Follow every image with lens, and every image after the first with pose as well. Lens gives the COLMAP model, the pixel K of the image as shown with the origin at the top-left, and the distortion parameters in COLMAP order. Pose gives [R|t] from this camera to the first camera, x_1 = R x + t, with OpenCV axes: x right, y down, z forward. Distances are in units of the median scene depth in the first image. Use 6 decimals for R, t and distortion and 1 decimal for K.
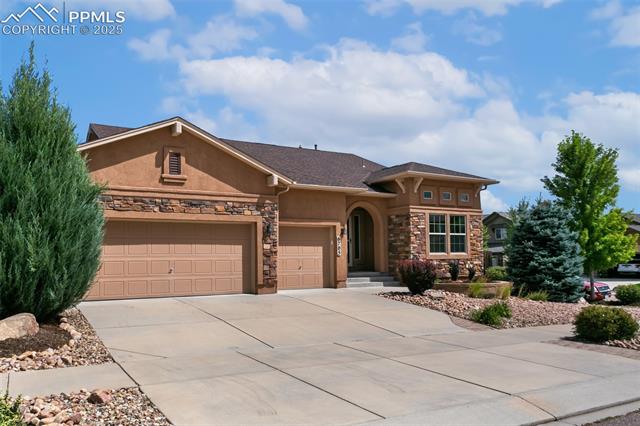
lens RADIAL K [[493.7, 0, 317.2], [0, 493.7, 167.1], [0, 0, 1]] dist [0.007777, 0.002998]
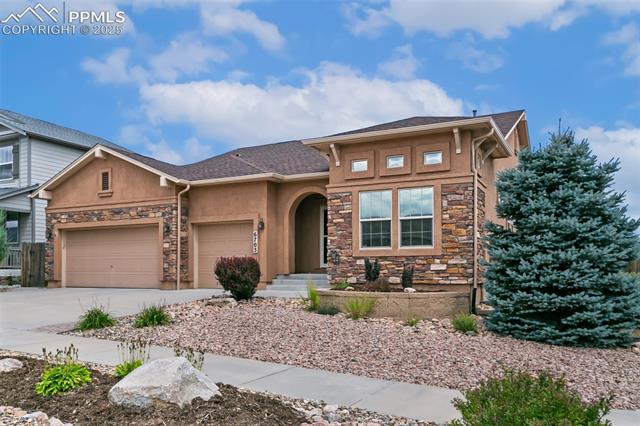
lens RADIAL K [[516.4, 0, 320.0], [0, 516.4, 213.0], [0, 0, 1]] dist [-0.011154, -0.003539]
pose [[0.536448, -0.082283, -0.839912, 0.983200], [0.151940, 0.988390, 0.000215, 0.140315], [0.830143, -0.127732, 0.542722, 0.677178]]
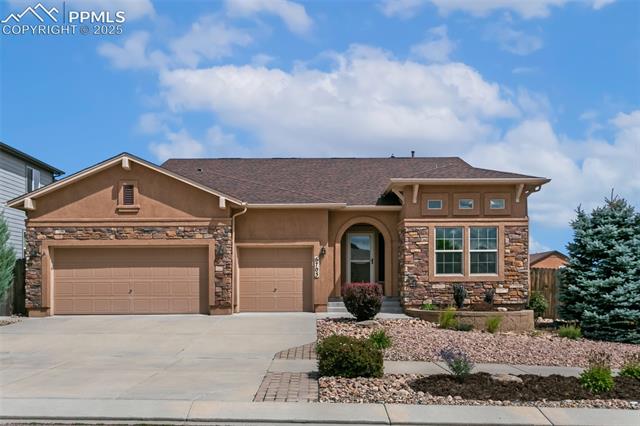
lens RADIAL K [[551.8, 0, 320.0], [0, 551.8, 213.0], [0, 0, 1]] dist [0.004428, 0.004207]
pose [[0.862151, -0.059311, -0.503167, 0.642693], [0.089694, 0.995305, 0.036364, 0.024507], [0.498648, -0.076482, 0.863424, 0.133761]]
